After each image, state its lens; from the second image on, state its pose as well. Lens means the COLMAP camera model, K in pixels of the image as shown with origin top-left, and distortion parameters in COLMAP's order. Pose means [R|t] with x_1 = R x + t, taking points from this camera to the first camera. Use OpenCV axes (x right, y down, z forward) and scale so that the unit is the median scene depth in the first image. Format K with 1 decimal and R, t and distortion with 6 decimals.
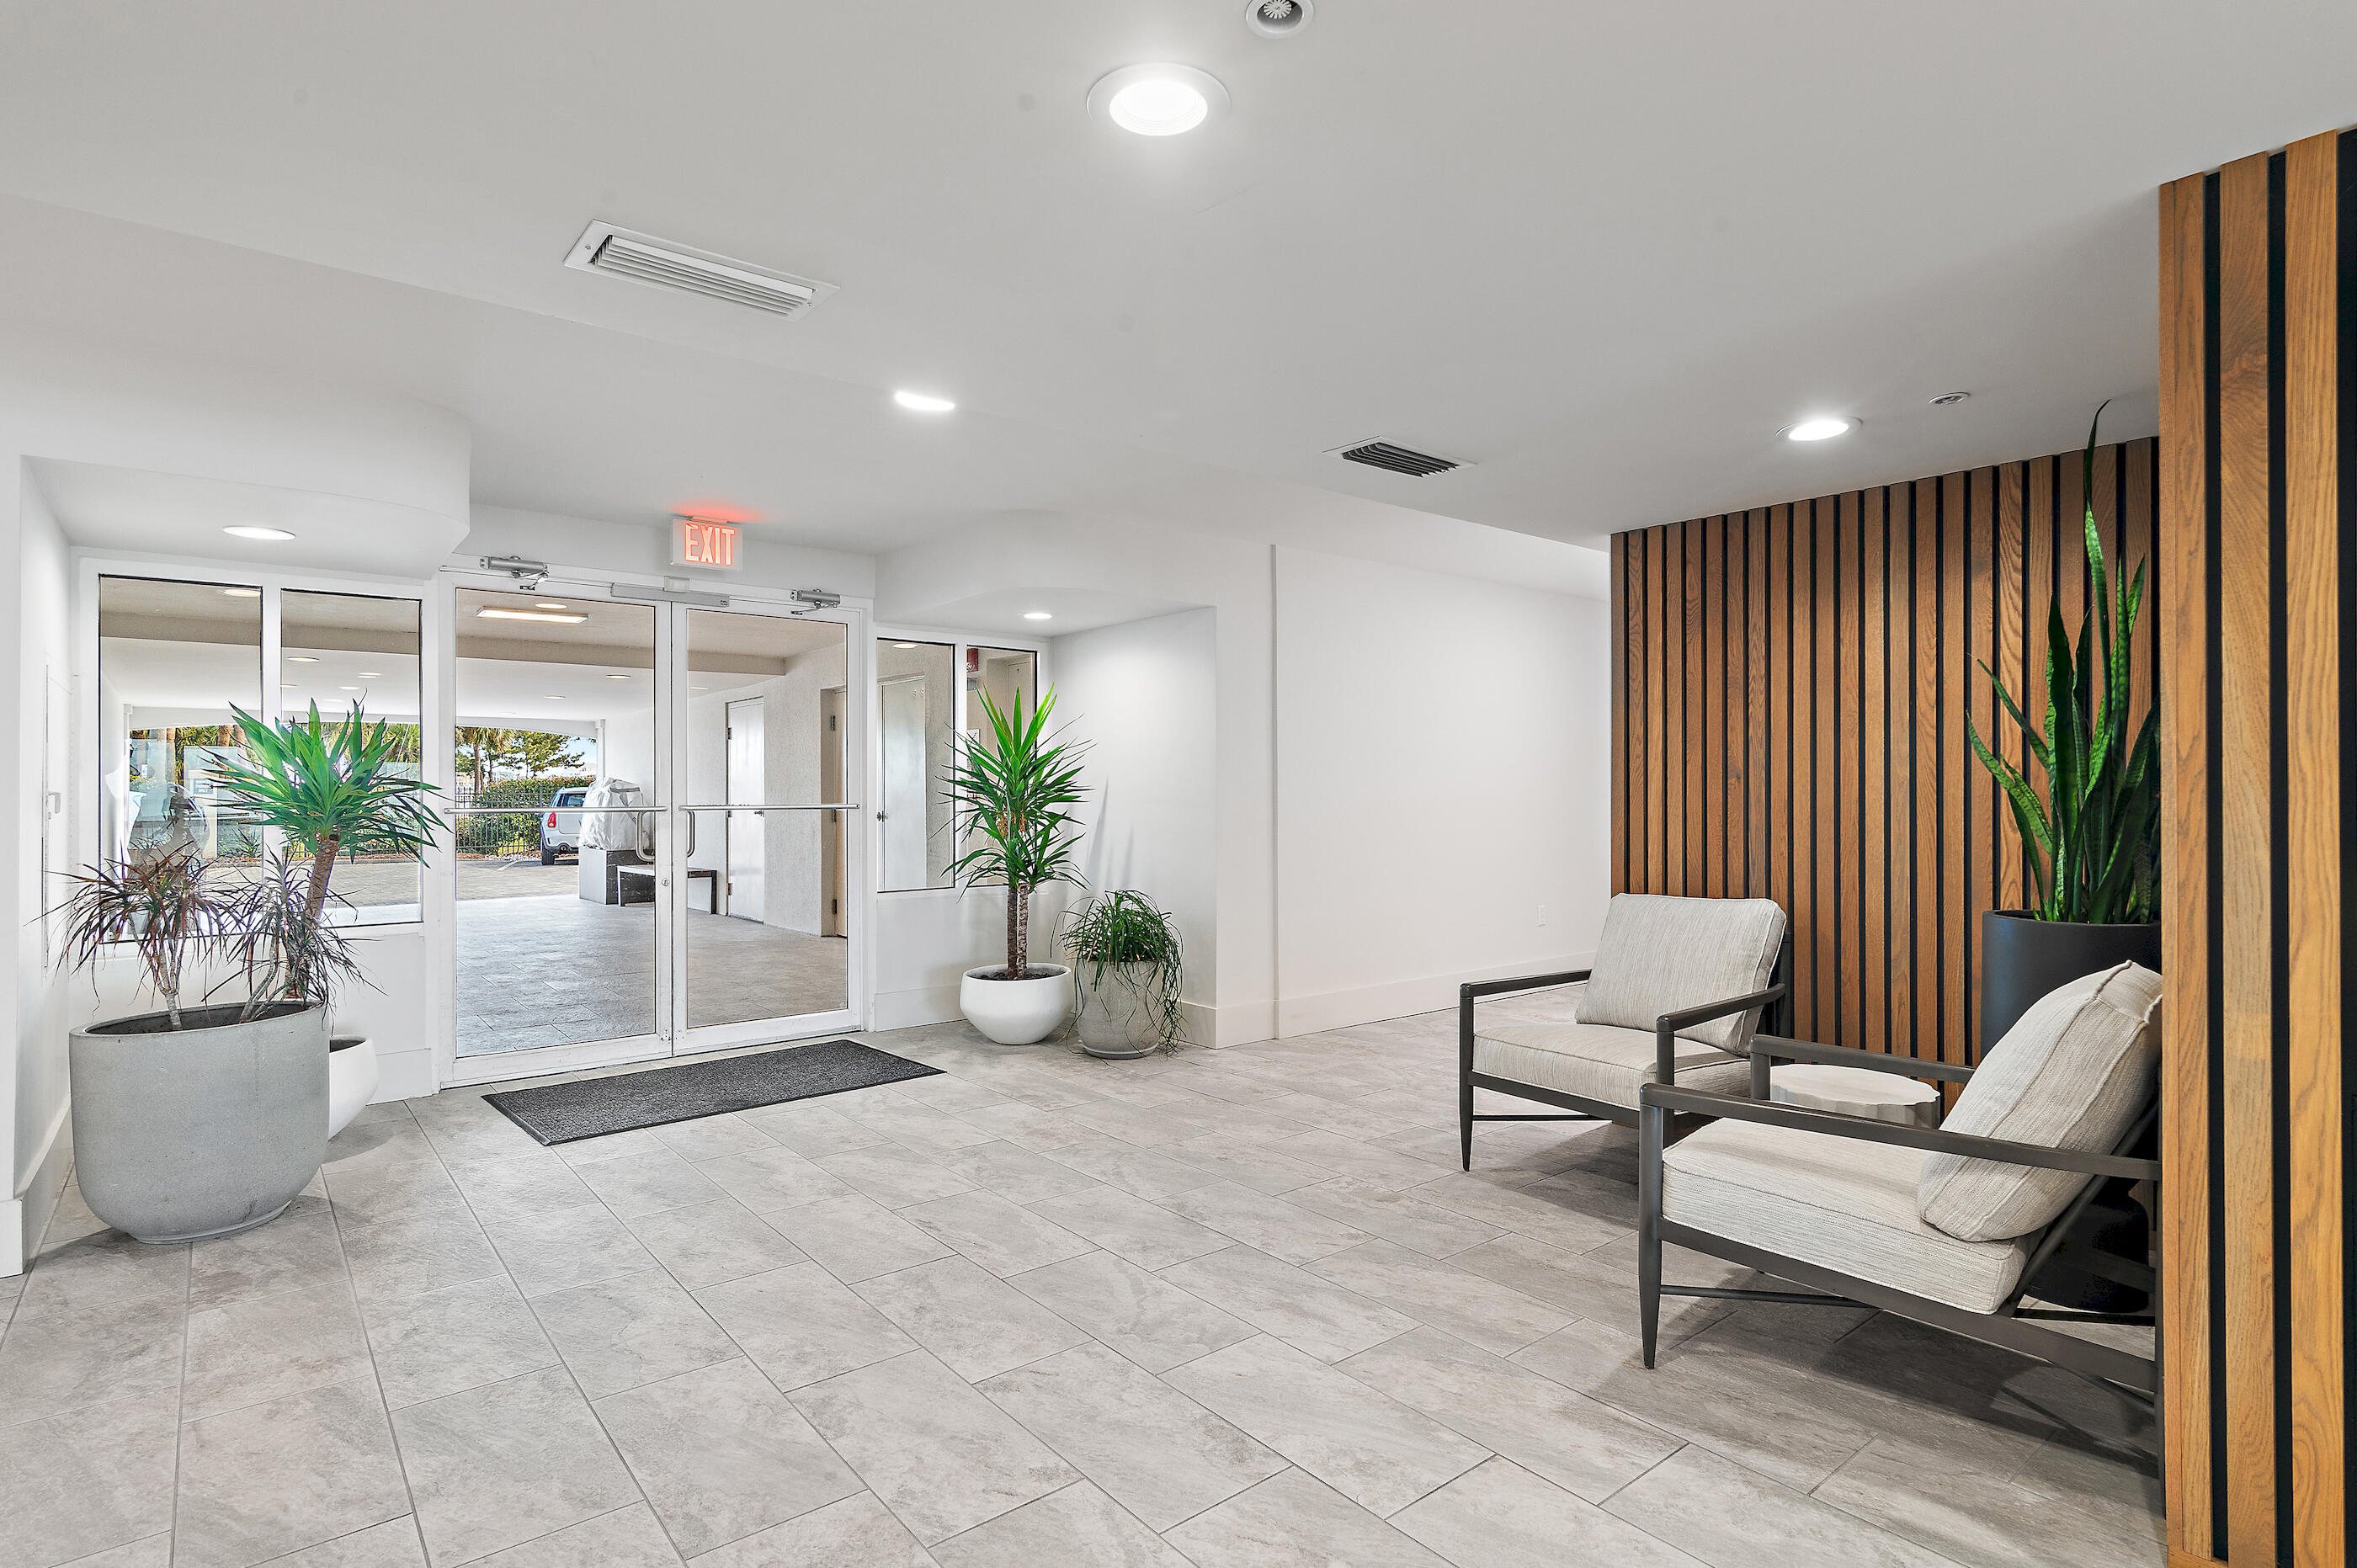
lens RADIAL K [[1191.0, 0, 1180.4], [0, 1191.0, 783.3], [0, 0, 1]] dist [0.015909, -0.000265]
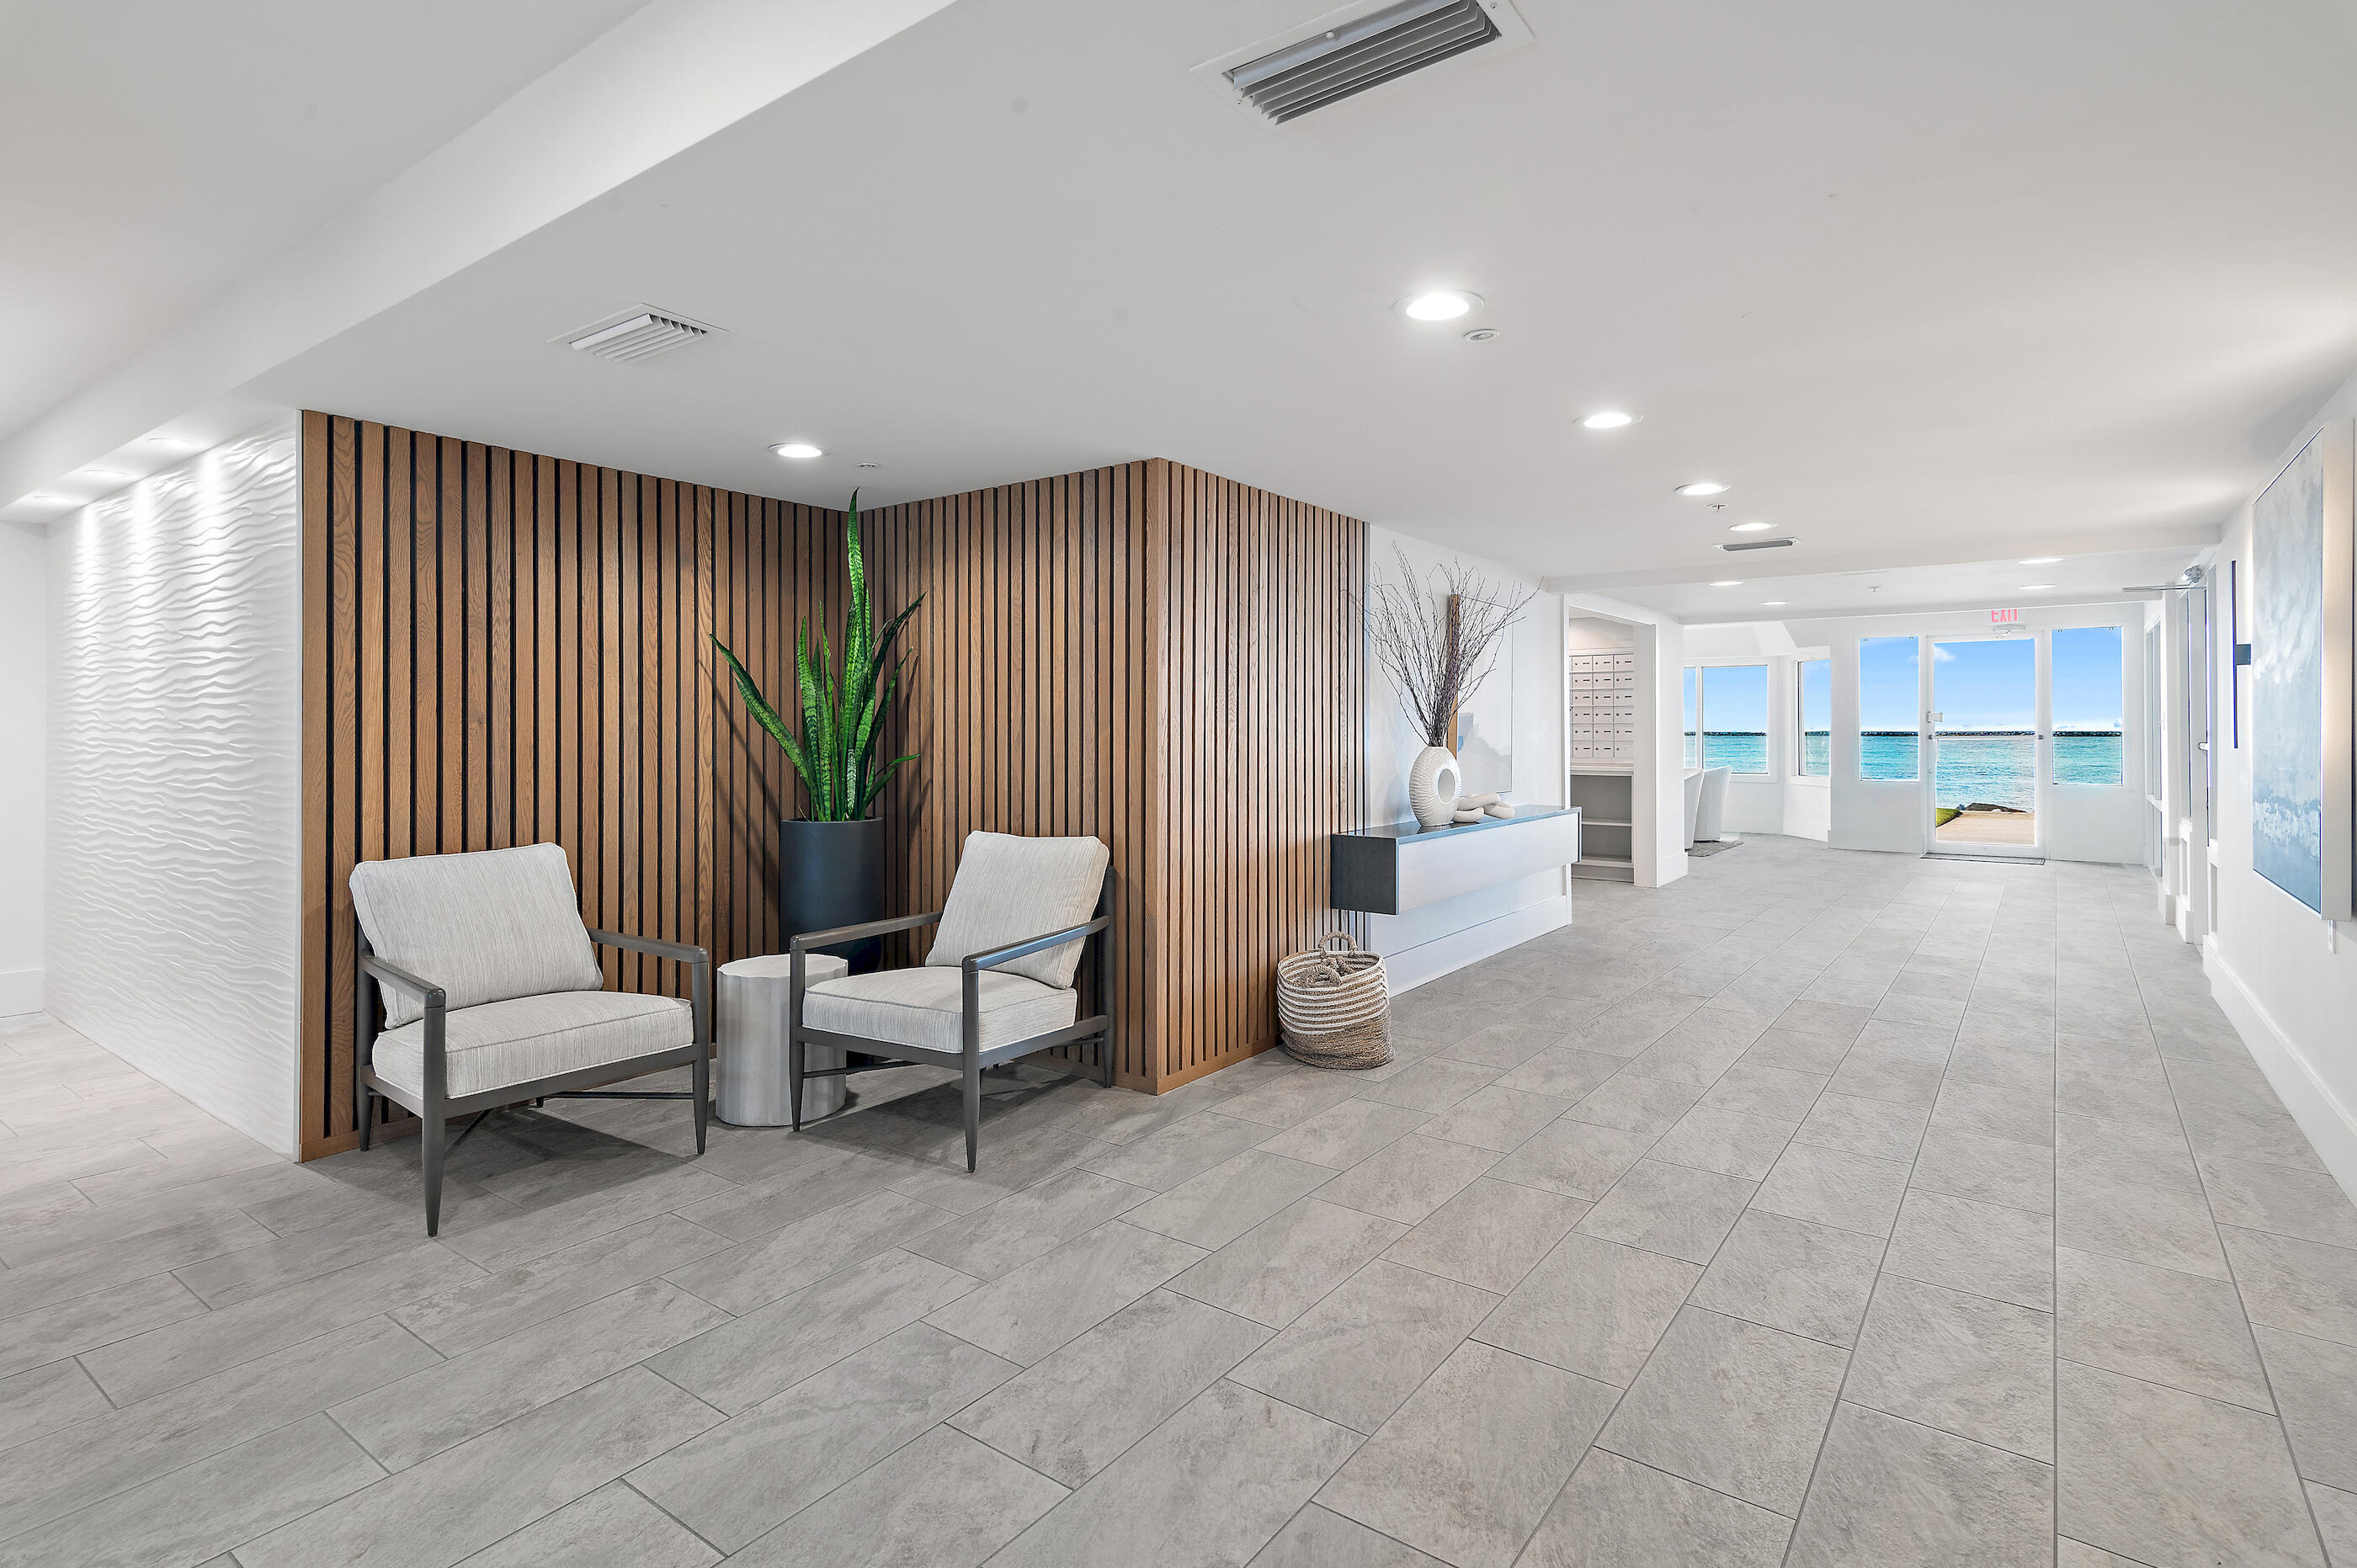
lens RADIAL K [[1191.0, 0, 1169.1], [0, 1191.0, 738.4], [0, 0, 1]] dist [0.015909, -0.000265]
pose [[-0.252036, -0.000387, 0.967718, -0.768744], [-0.001812, 0.999998, -0.000072, 0.008874], [-0.967716, -0.001772, -0.252036, 0.923010]]
